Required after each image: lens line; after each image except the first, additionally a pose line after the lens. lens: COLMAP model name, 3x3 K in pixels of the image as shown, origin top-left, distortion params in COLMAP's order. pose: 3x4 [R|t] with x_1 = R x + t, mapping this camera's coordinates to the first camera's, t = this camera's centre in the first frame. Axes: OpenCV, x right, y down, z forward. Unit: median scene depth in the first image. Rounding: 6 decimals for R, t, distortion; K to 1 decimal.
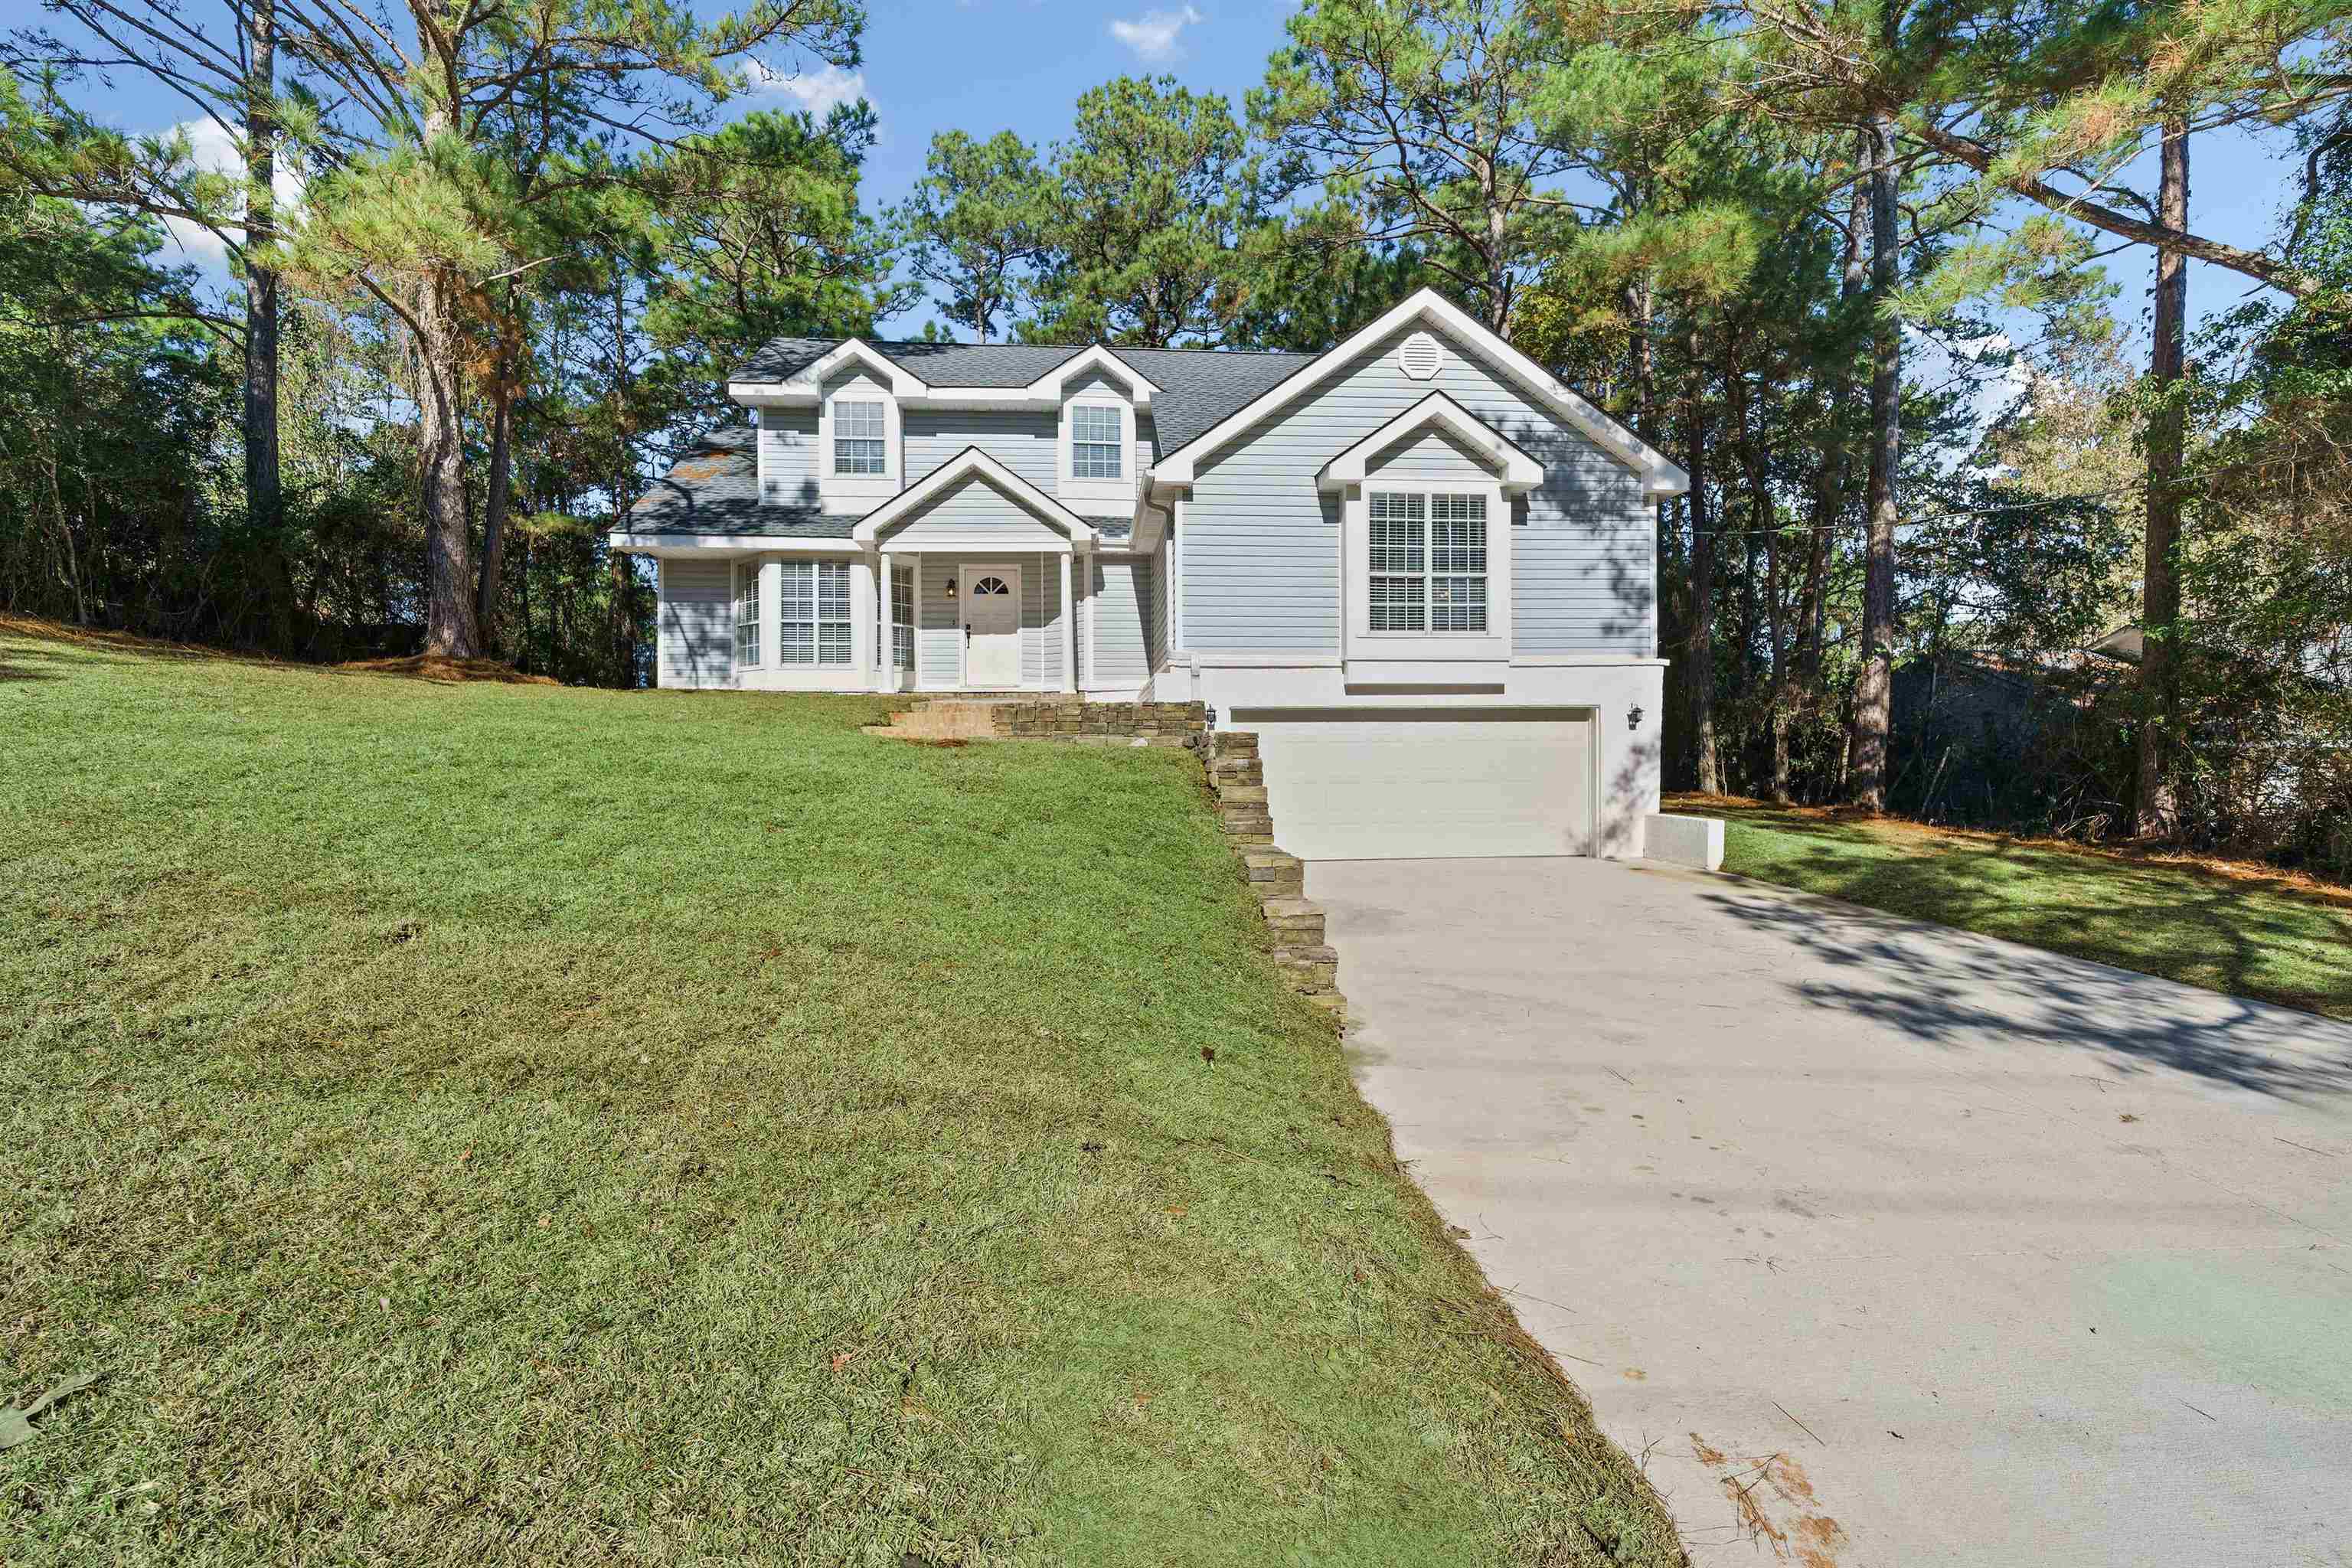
lens RADIAL K [[1015.8, 0, 1180.5], [0, 1015.8, 771.0], [0, 0, 1]] dist [-0.004163, 0.001179]
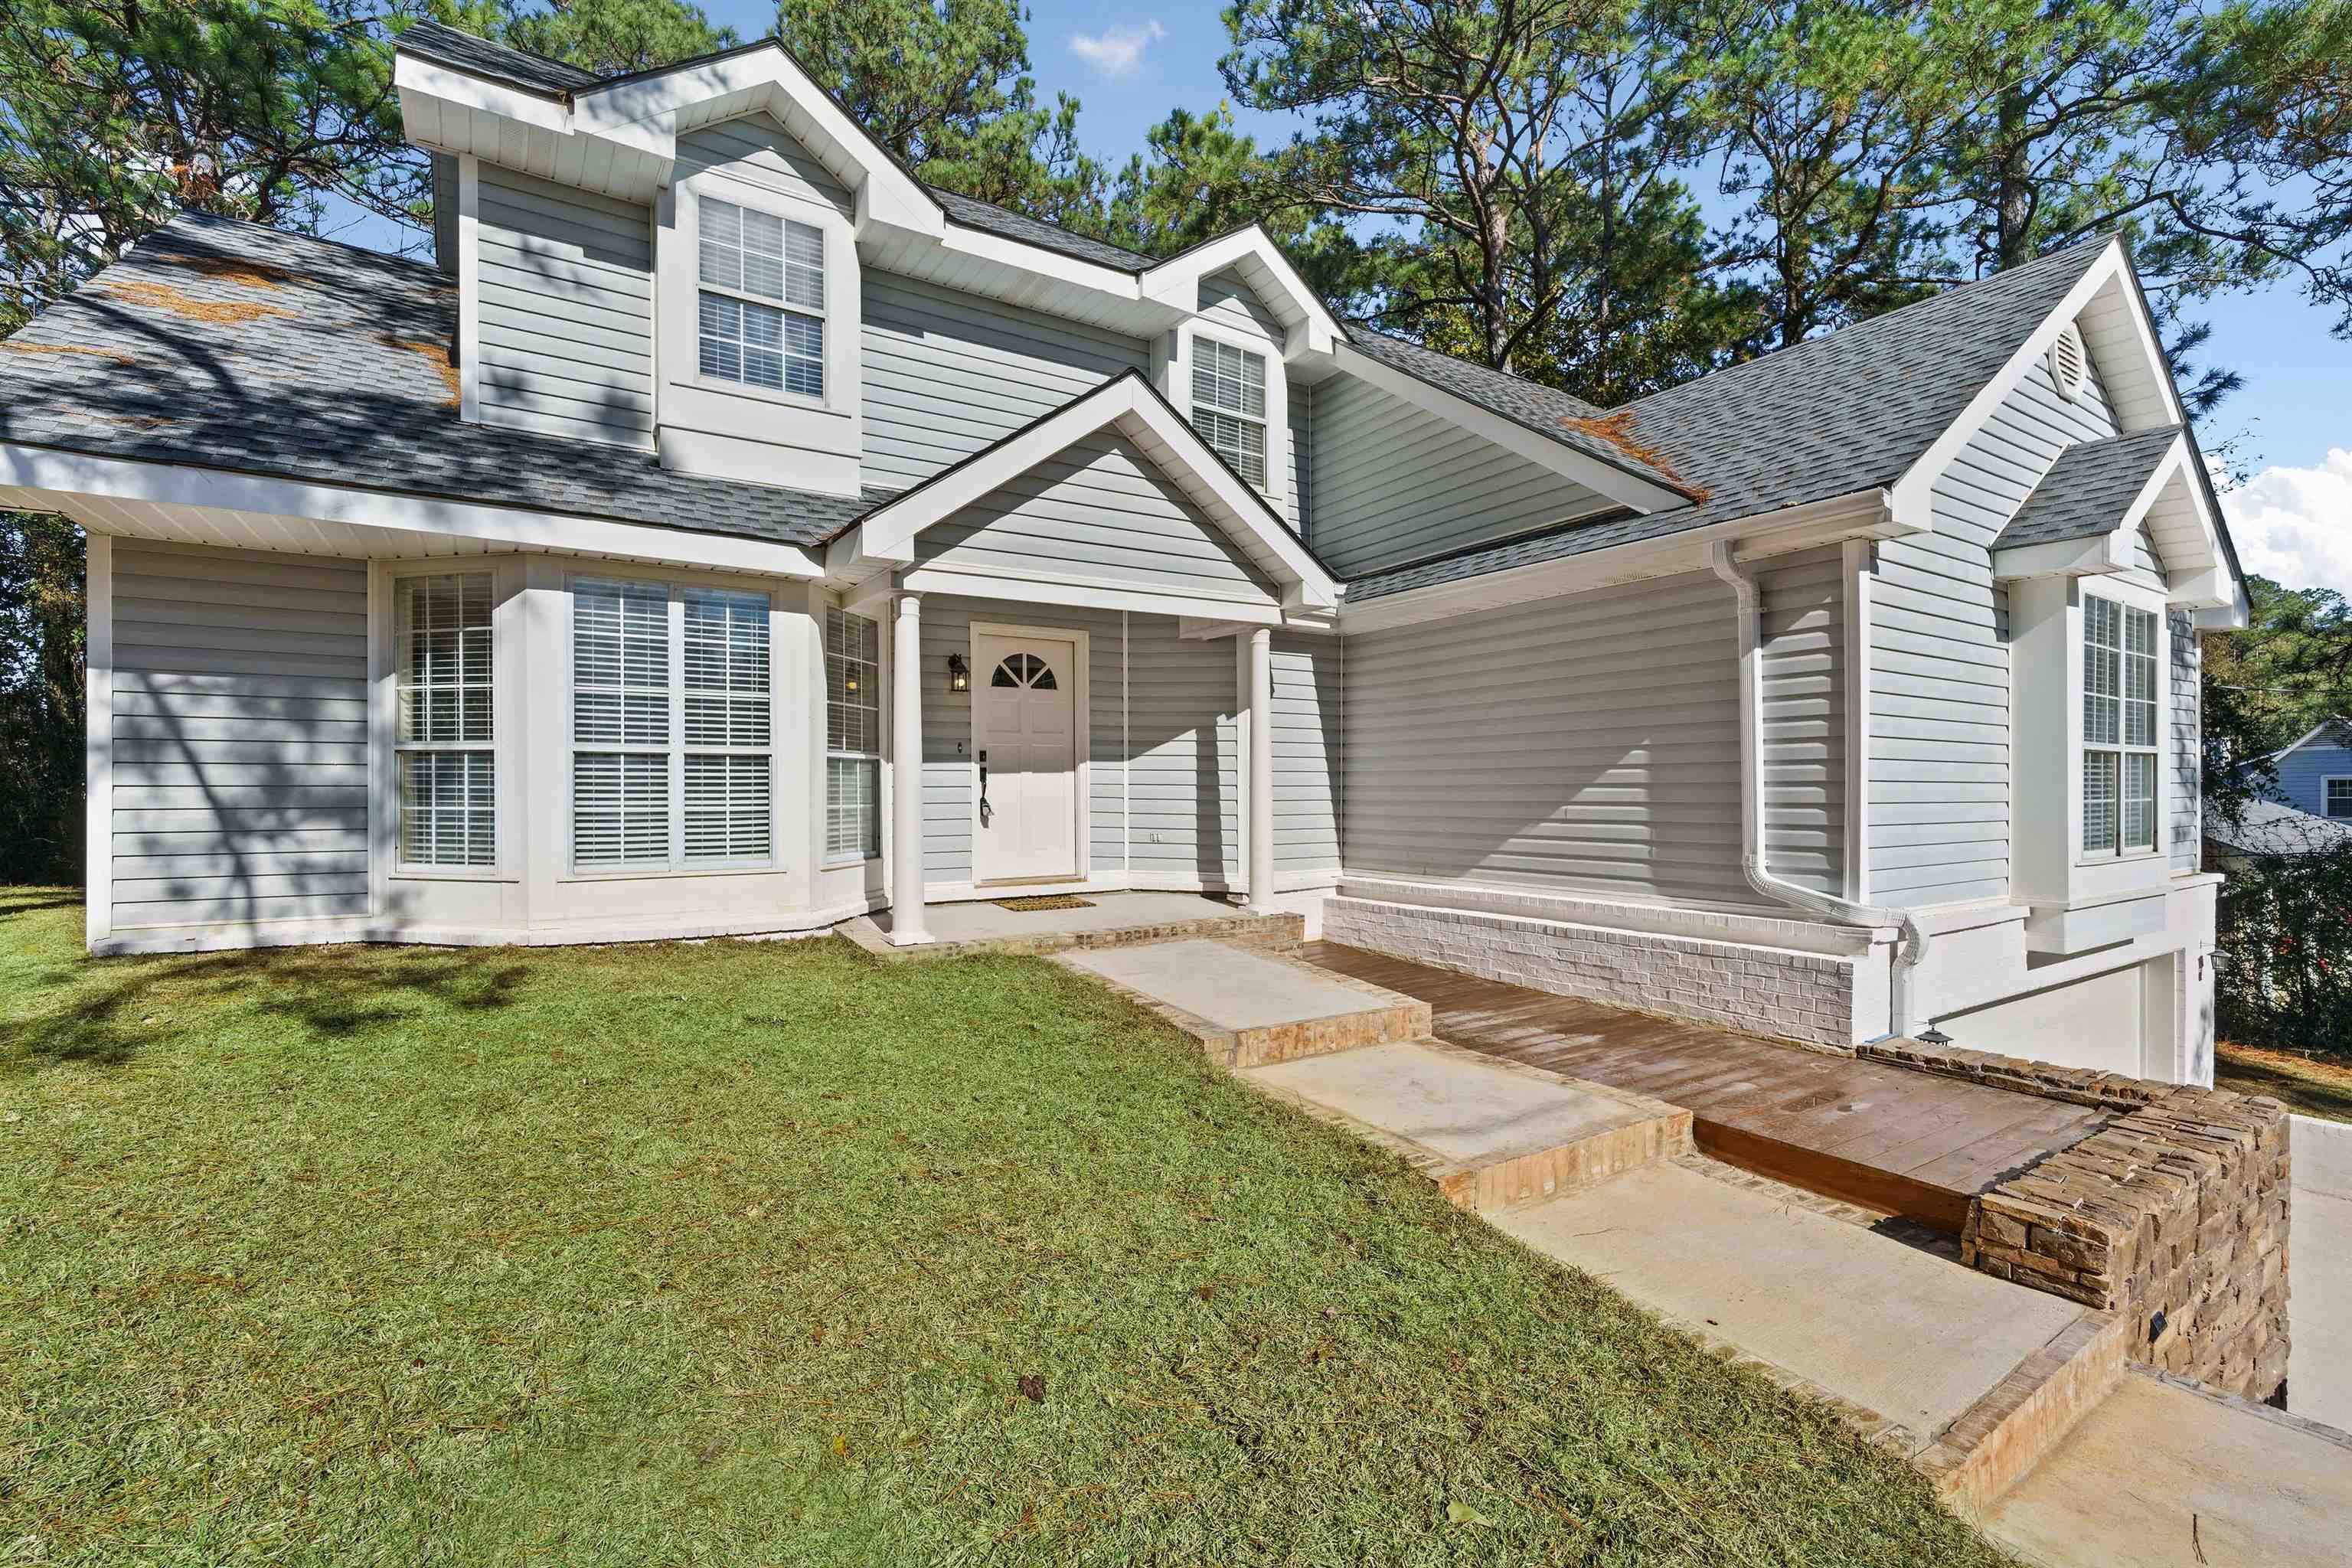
lens RADIAL K [[1015.8, 0, 1167.4], [0, 1015.8, 796.3], [0, 0, 1]] dist [-0.004163, 0.001179]
pose [[0.888292, 0.000697, 0.459279, -0.360962], [0.003198, 0.999965, -0.007703, -0.123866], [-0.459269, 0.008311, 0.888258, 0.562199]]
